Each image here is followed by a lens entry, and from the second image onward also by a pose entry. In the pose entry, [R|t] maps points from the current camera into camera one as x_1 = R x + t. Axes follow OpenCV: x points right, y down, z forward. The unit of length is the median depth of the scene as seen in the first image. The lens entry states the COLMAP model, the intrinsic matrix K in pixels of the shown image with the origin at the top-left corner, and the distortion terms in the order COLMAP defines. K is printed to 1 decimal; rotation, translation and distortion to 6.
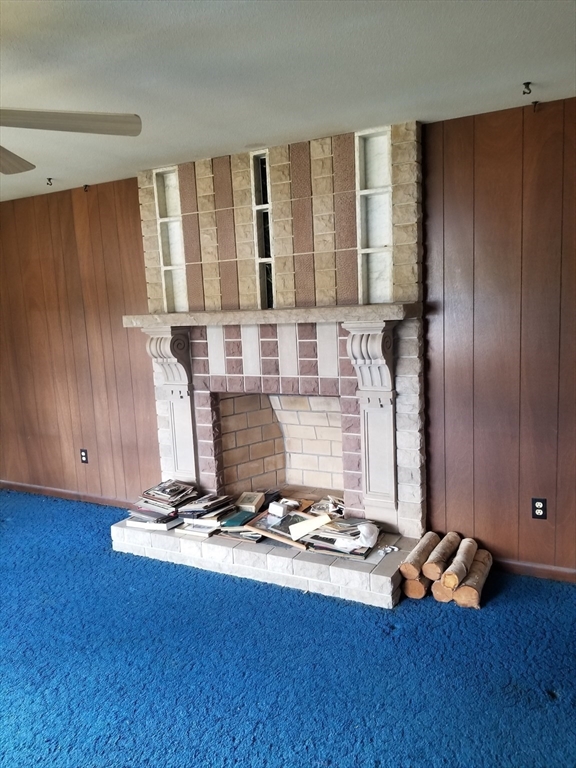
lens RADIAL K [[603.0, 0, 287.8], [0, 603.0, 395.2], [0, 0, 1]] dist [0.102461, -0.171421]
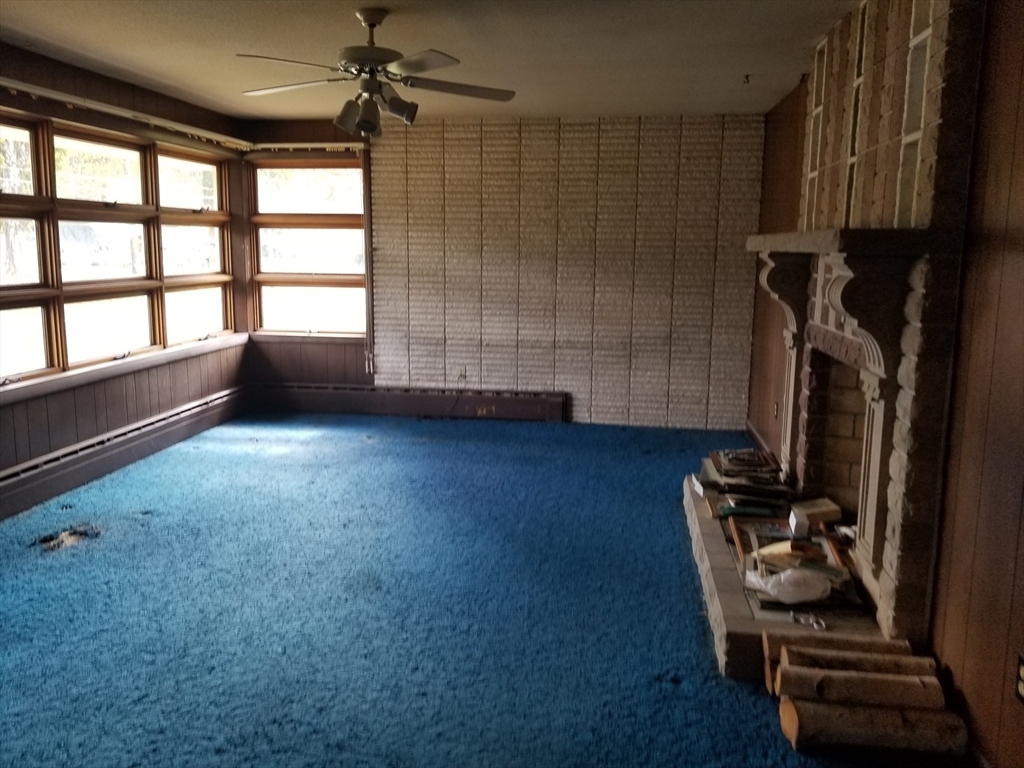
lens RADIAL K [[804.1, 0, 512.0], [0, 804.1, 384.0], [0, 0, 1]] dist [0.102461, -0.171421]
pose [[0.349092, 0.211443, -0.912922, 0.670361], [-0.174971, 0.971786, 0.158169, -0.055242], [0.920608, 0.104519, 0.376239, 0.315828]]
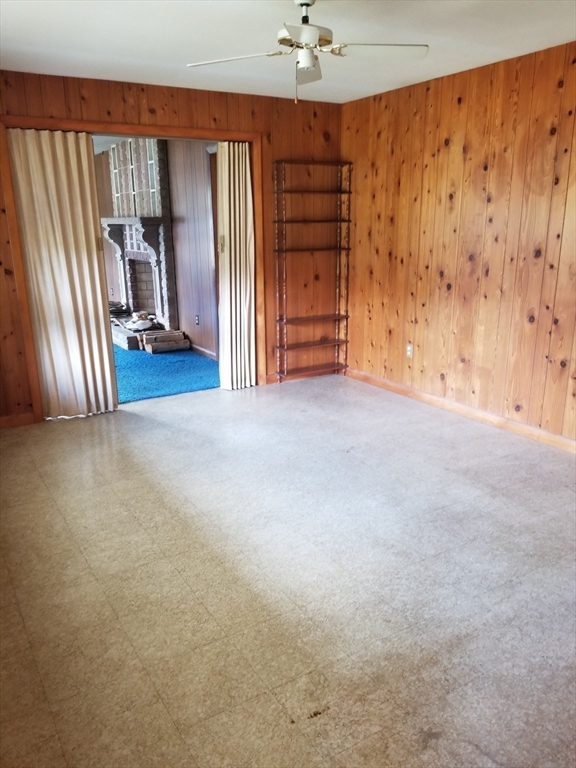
lens RADIAL K [[603.0, 0, 287.8], [0, 603.0, 395.2], [0, 0, 1]] dist [0.102461, -0.171421]
pose [[0.863007, 0.182096, -0.471232, 1.448301], [-0.117579, 0.979562, 0.163195, 0.049850], [0.491318, -0.085432, 0.866780, -0.587091]]
